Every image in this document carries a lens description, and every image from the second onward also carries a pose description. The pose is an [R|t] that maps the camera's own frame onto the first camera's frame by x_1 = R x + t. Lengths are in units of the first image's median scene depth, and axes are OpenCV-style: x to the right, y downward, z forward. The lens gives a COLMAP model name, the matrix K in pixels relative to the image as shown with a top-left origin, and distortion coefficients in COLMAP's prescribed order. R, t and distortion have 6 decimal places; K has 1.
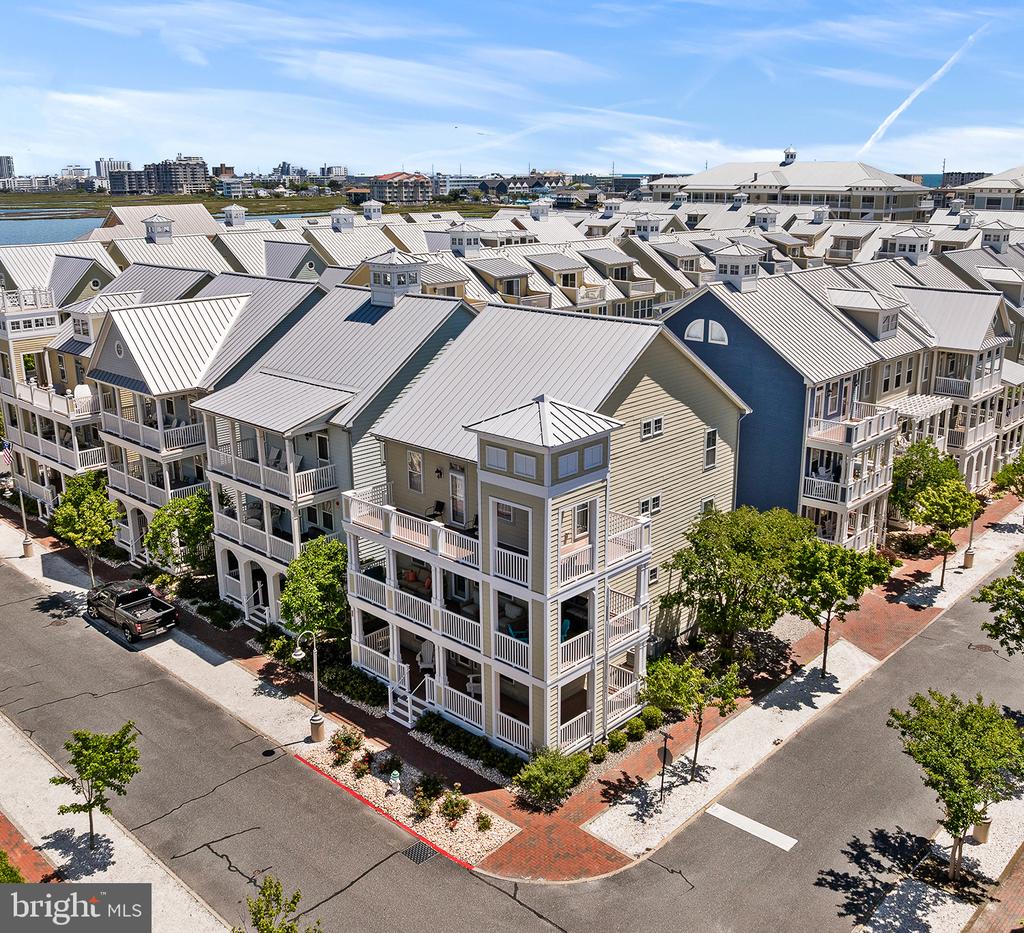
lens RADIAL K [[989.7, 0, 528.5], [0, 989.7, 464.2], [0, 0, 1]] dist [-0.024641, -0.013506]
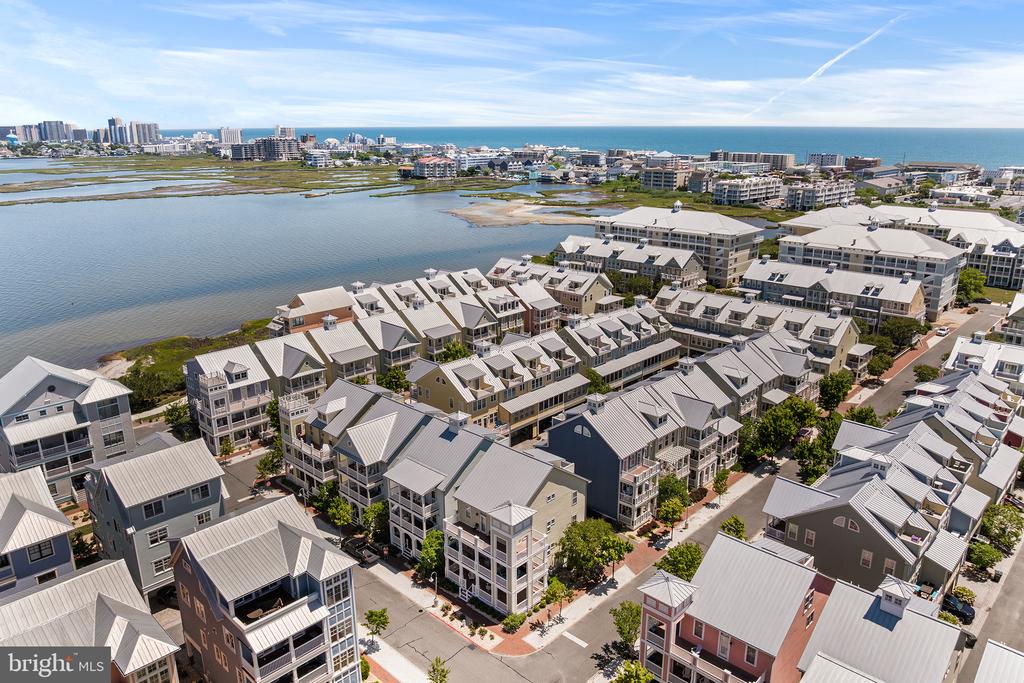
lens RADIAL K [[723.6, 0, 512.0], [0, 723.6, 341.5], [0, 0, 1]] dist [-0.034047, -0.000152]
pose [[0.999871, 0.003874, -0.015613, 0.043247], [-0.003688, 0.999922, 0.011956, -0.518296], [0.015658, -0.011897, 0.999807, -1.099747]]
